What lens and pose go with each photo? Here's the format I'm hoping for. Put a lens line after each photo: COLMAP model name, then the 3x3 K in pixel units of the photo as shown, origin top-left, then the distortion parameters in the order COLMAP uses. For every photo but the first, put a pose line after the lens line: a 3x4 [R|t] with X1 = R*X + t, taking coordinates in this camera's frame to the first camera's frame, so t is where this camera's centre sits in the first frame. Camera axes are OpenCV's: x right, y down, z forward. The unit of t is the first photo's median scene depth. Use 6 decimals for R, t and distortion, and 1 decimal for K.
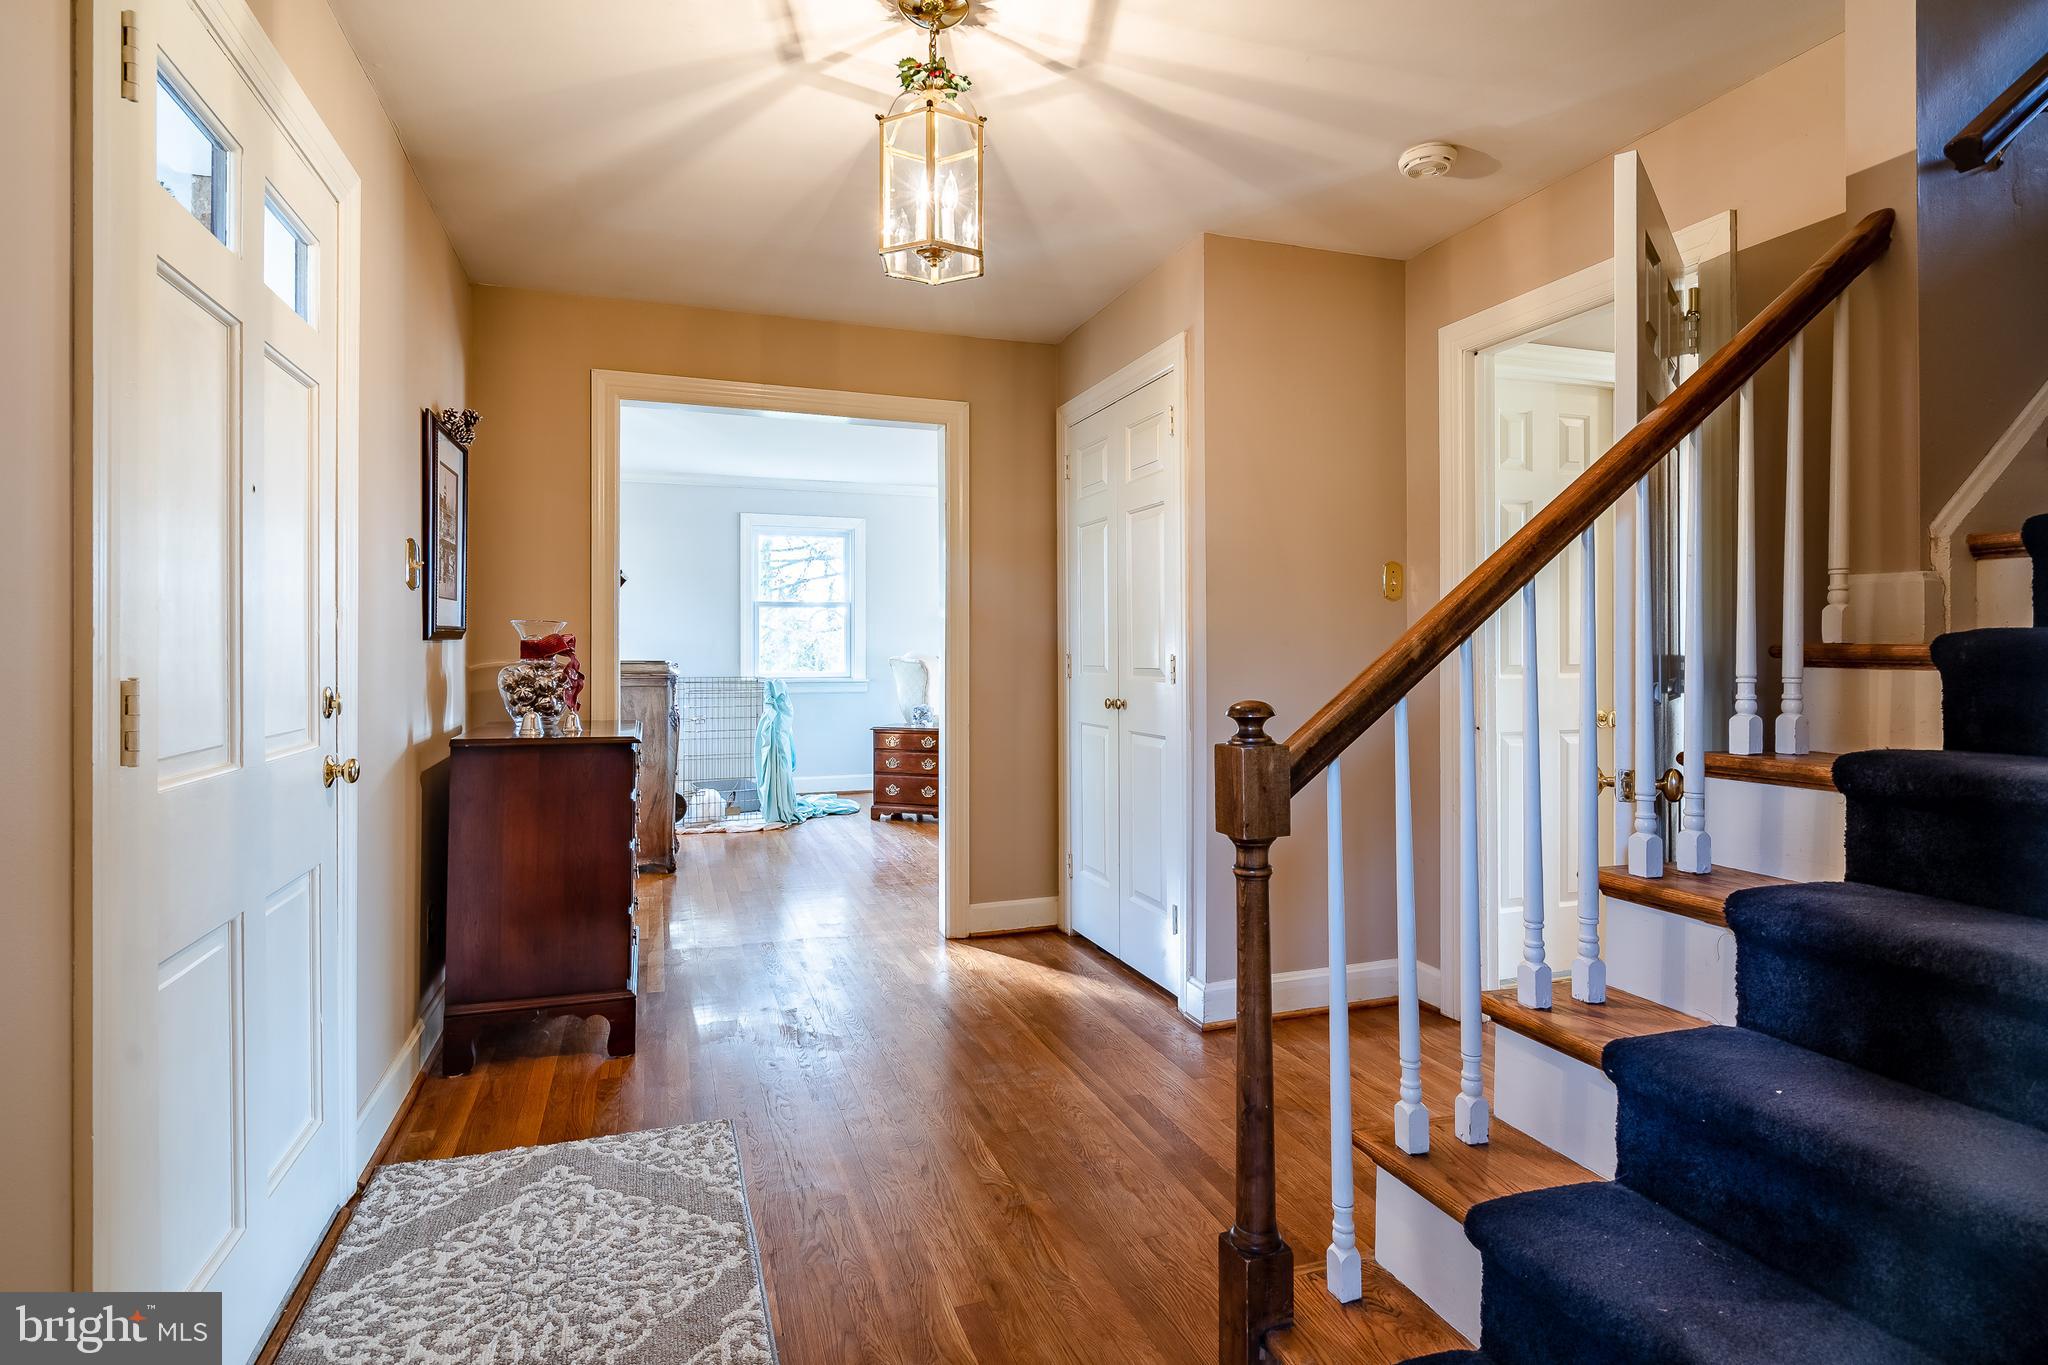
lens RADIAL K [[1052.3, 0, 1029.2], [0, 1052.3, 645.4], [0, 0, 1]] dist [0.000451, 0.000664]
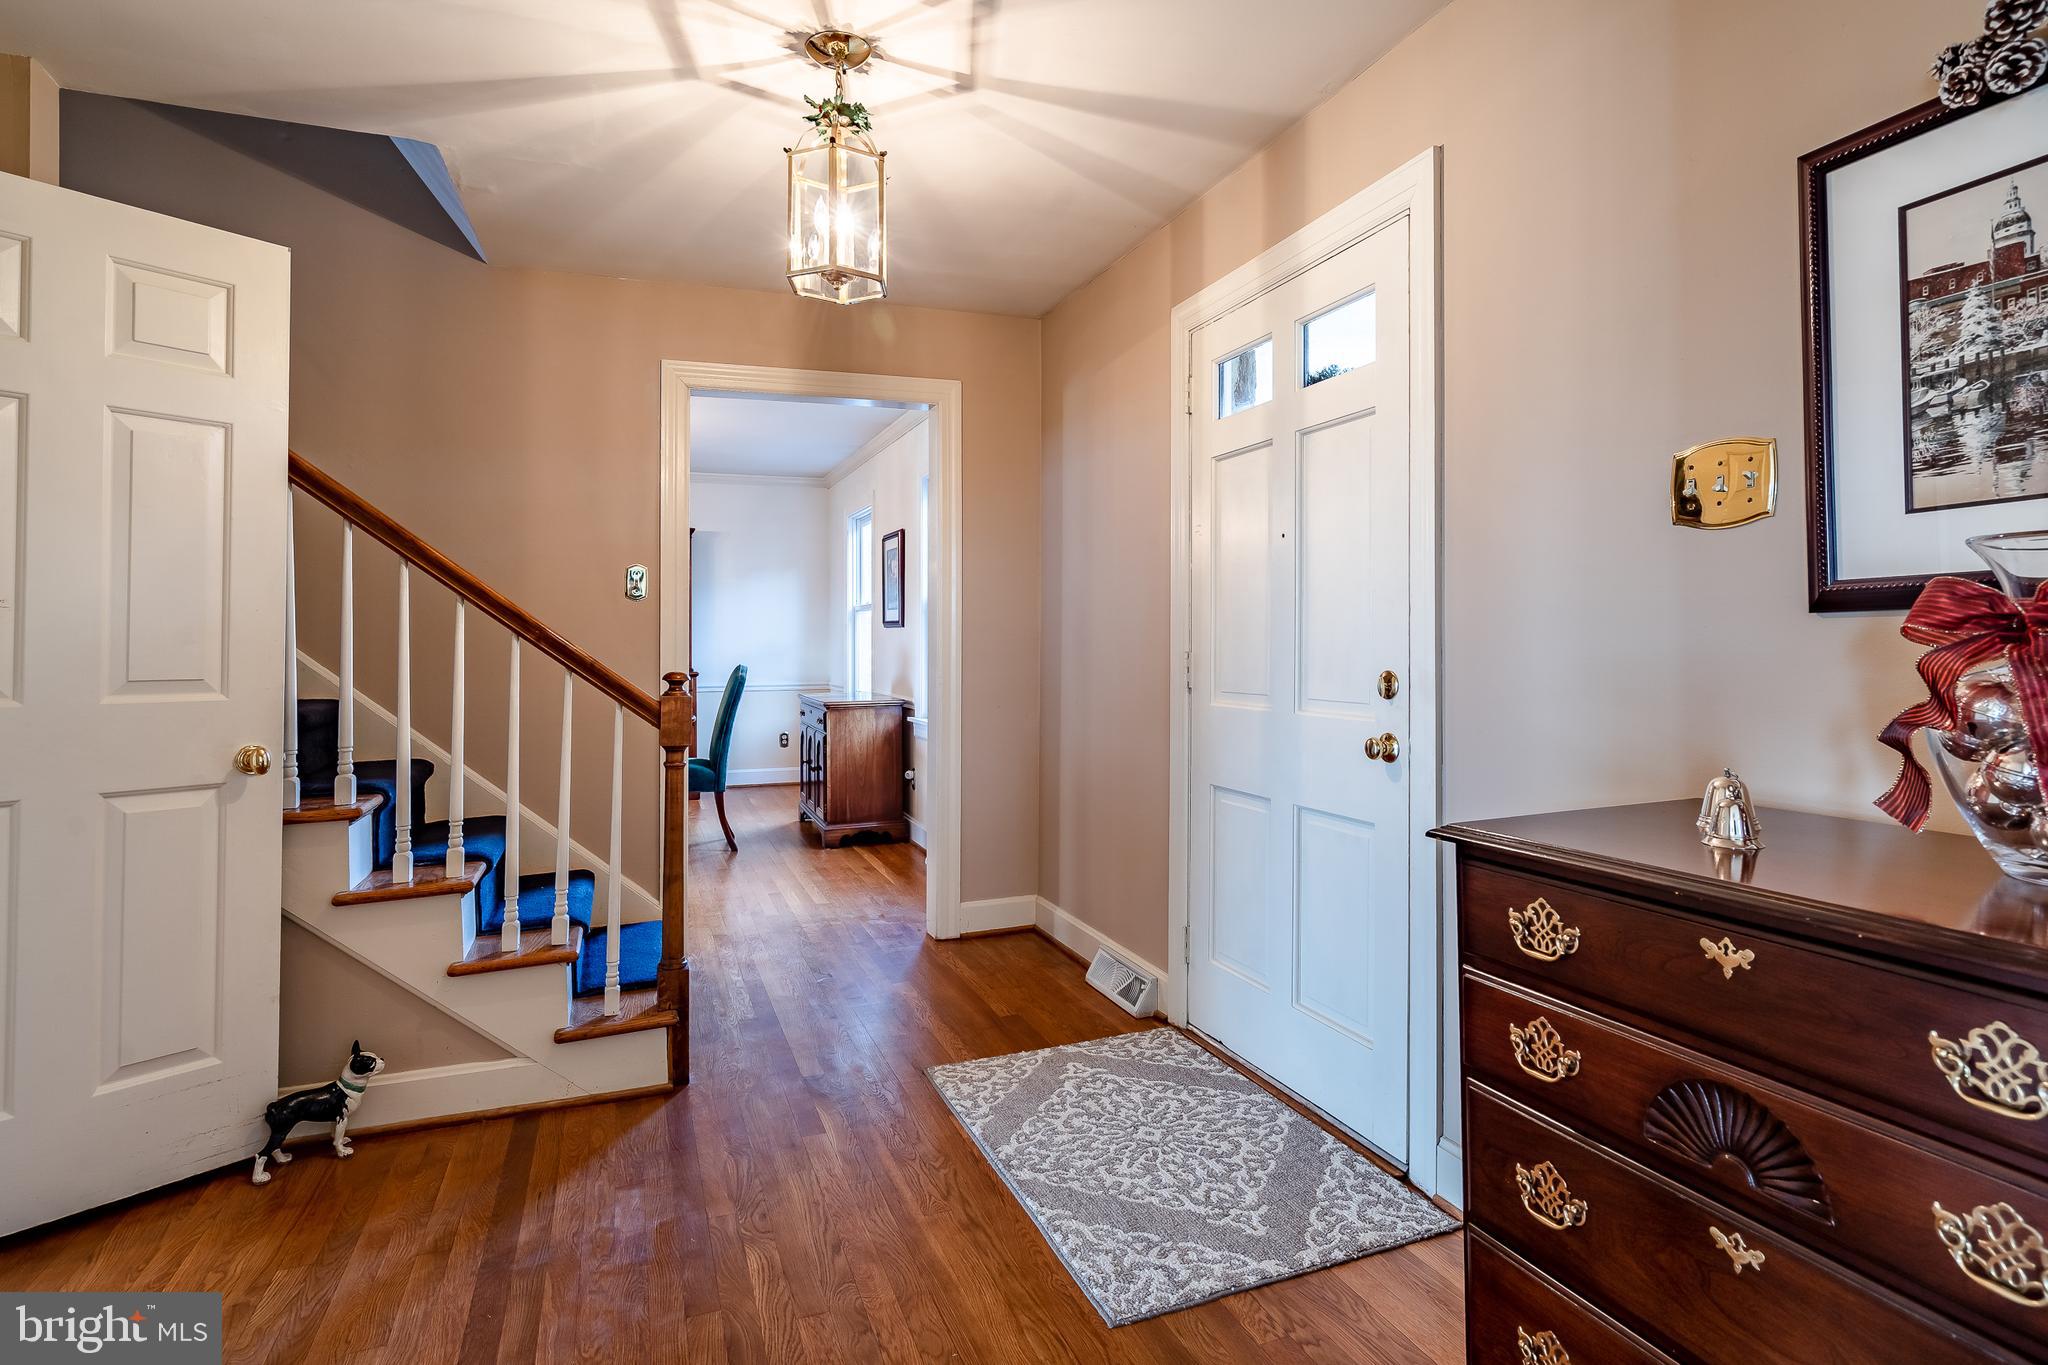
lens RADIAL K [[1053.0, 0, 1017.8], [0, 1053.0, 610.8], [0, 0, 1]] dist [0.003121, 0.000147]
pose [[-0.999700, 0.015151, -0.019247, -0.263381], [0.015713, 0.999443, -0.029431, 0.003227], [0.018790, -0.029725, -0.999381, 2.087680]]
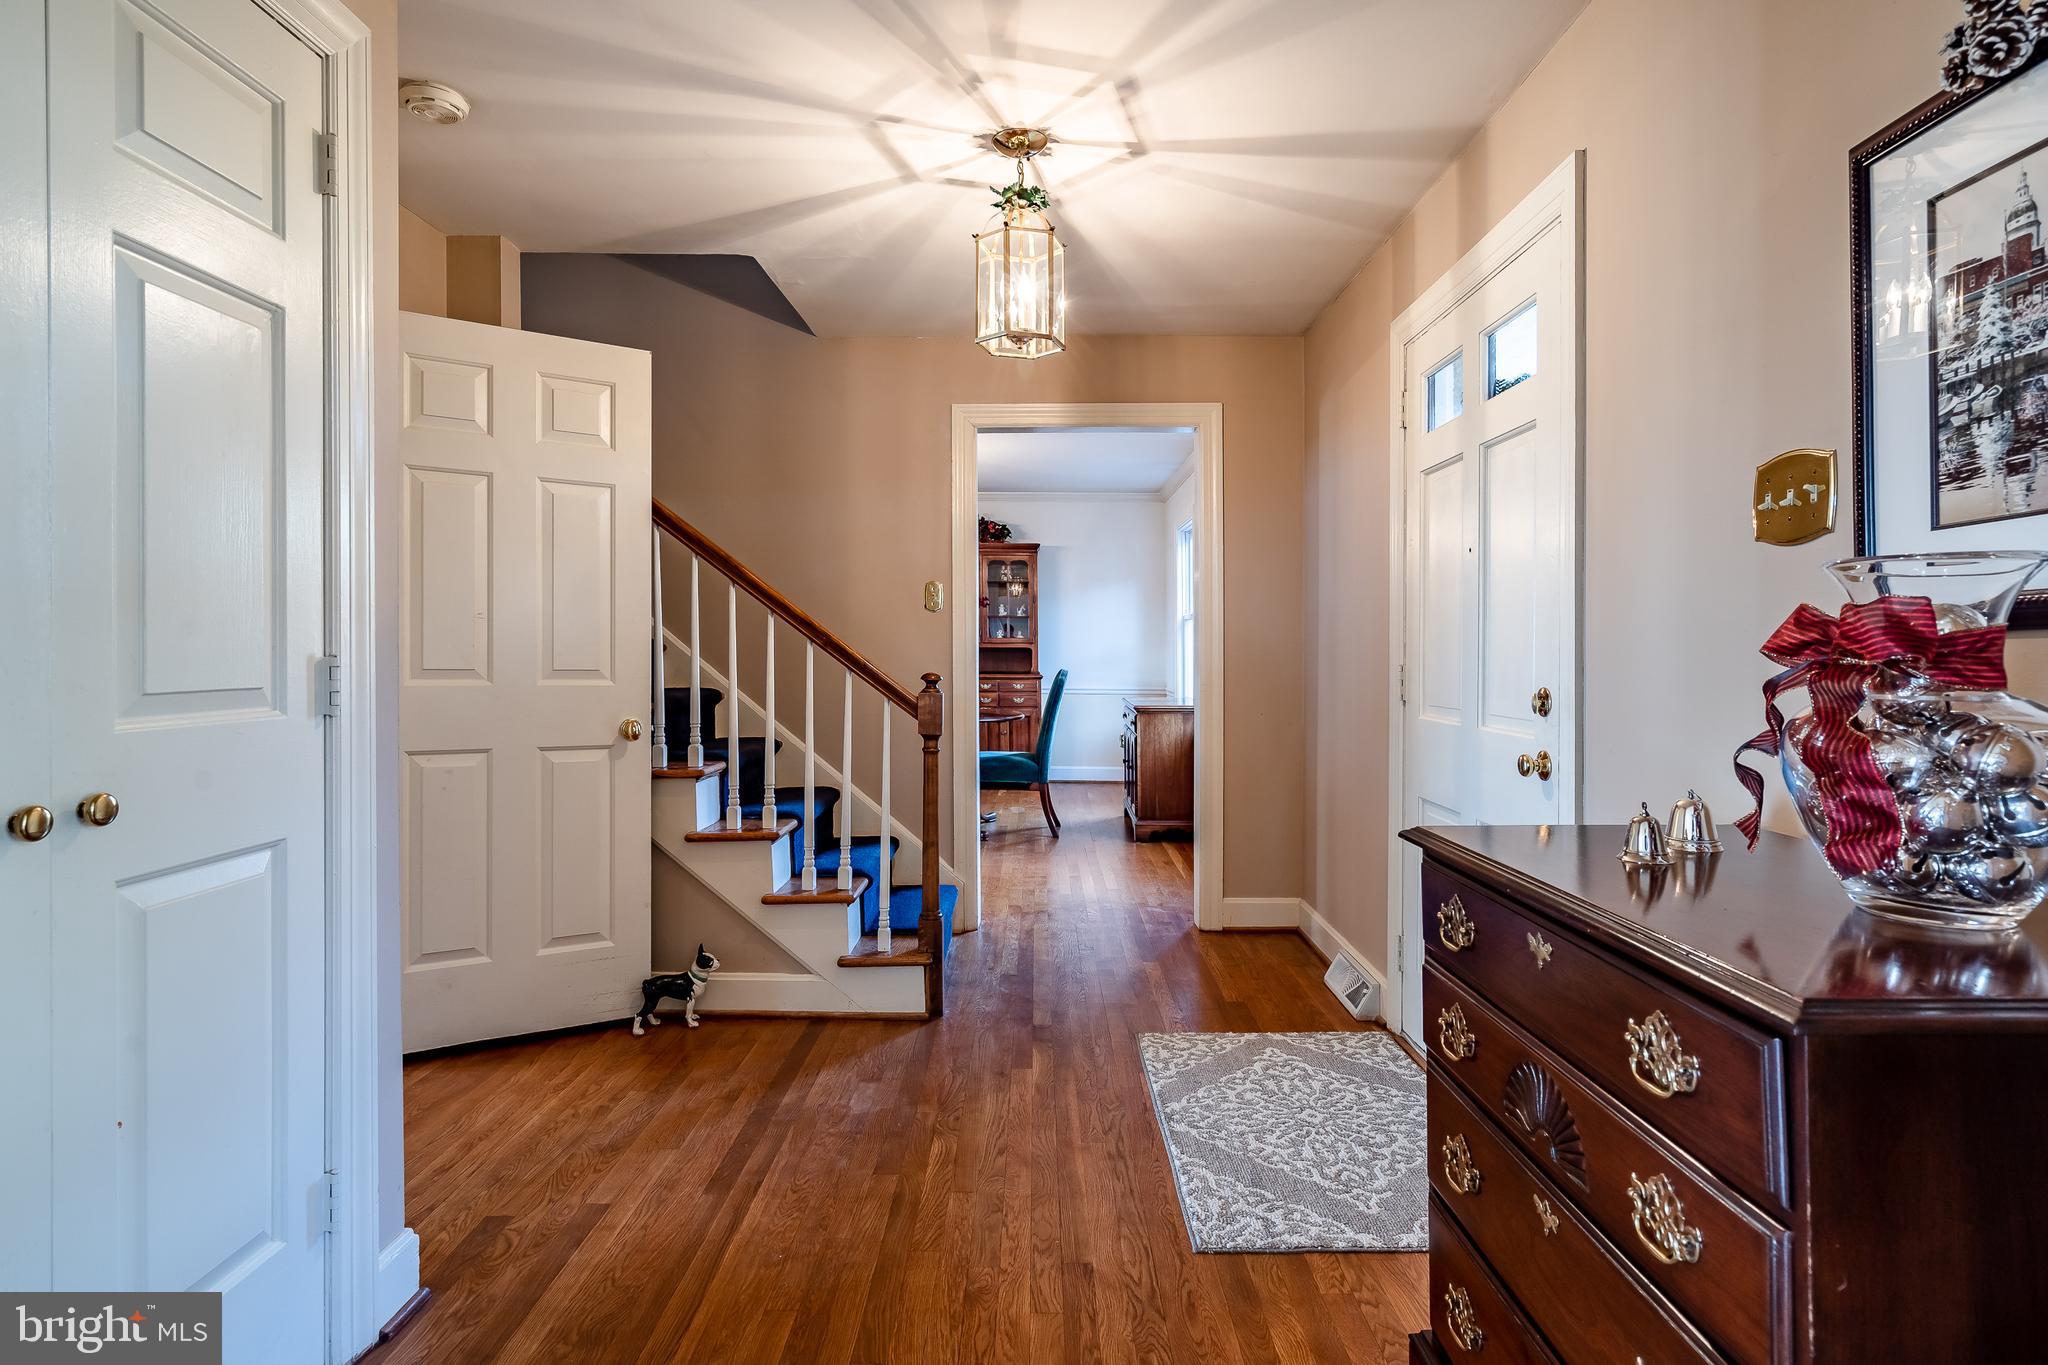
lens RADIAL K [[1052.3, 0, 1029.2], [0, 1052.3, 645.4], [0, 0, 1]] dist [0.000451, 0.000664]
pose [[-0.940297, 0.002213, 0.340347, -0.532198], [0.000133, 0.999981, -0.006137, 0.002578], [-0.340354, -0.005725, -0.940280, 2.190666]]
